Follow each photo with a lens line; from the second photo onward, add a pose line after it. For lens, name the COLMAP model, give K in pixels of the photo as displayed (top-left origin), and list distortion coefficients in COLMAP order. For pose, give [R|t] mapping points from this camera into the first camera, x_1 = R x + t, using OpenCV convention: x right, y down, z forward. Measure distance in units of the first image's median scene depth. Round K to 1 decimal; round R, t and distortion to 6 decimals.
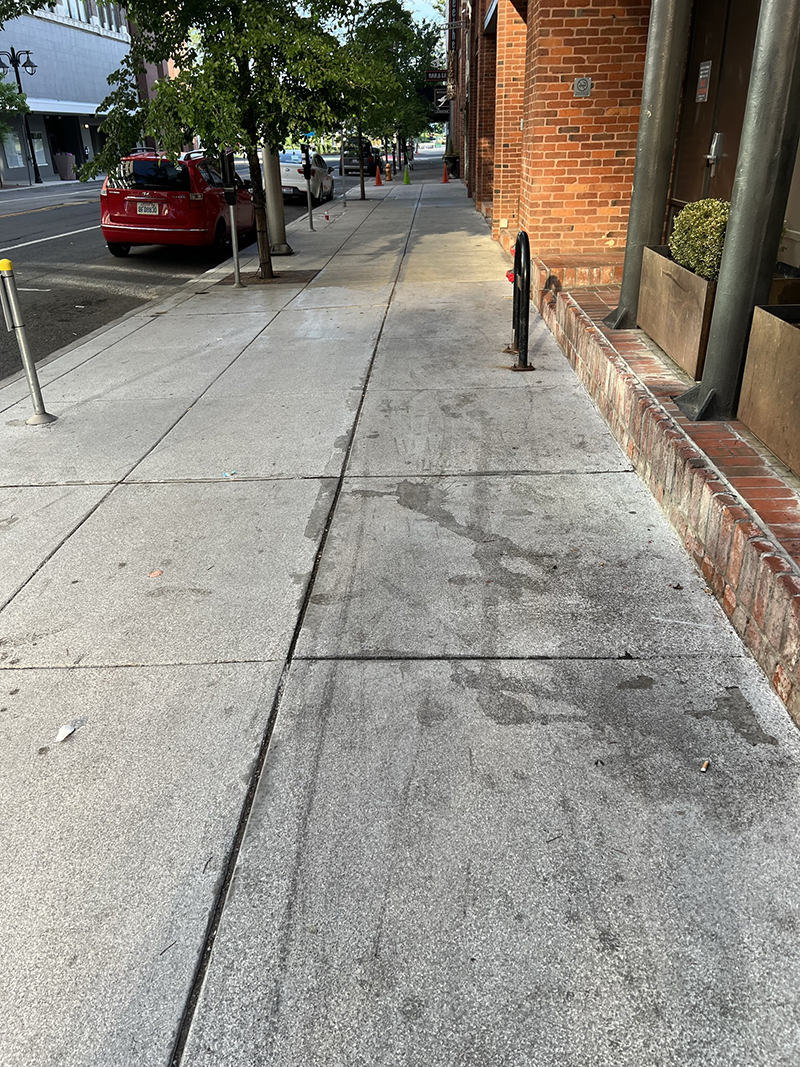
lens RADIAL K [[801.4, 0, 400.0], [0, 801.4, 533.5], [0, 0, 1]] dist [0.073482, -0.070760]
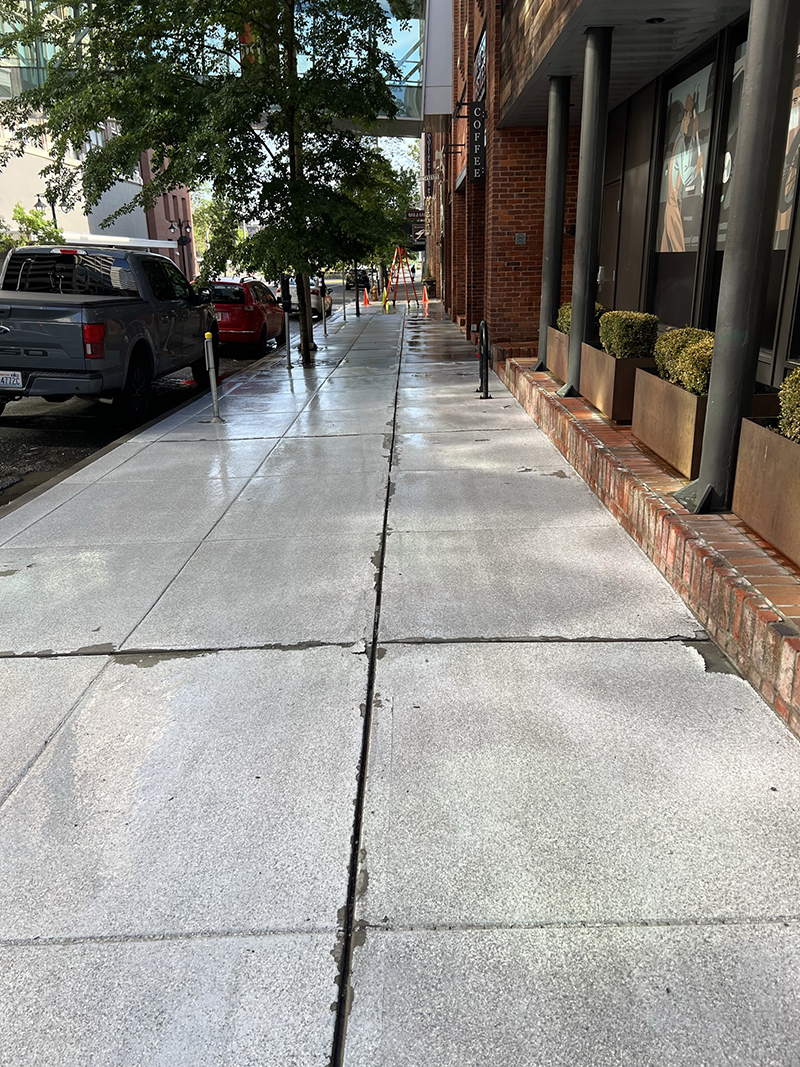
lens RADIAL K [[801.4, 0, 400.0], [0, 801.4, 533.5], [0, 0, 1]] dist [0.073482, -0.070760]
pose [[0.999603, -0.008420, 0.026894, -0.023868], [0.011848, 0.991448, -0.129963, 0.091847], [-0.025570, 0.130230, 0.991154, -0.197937]]
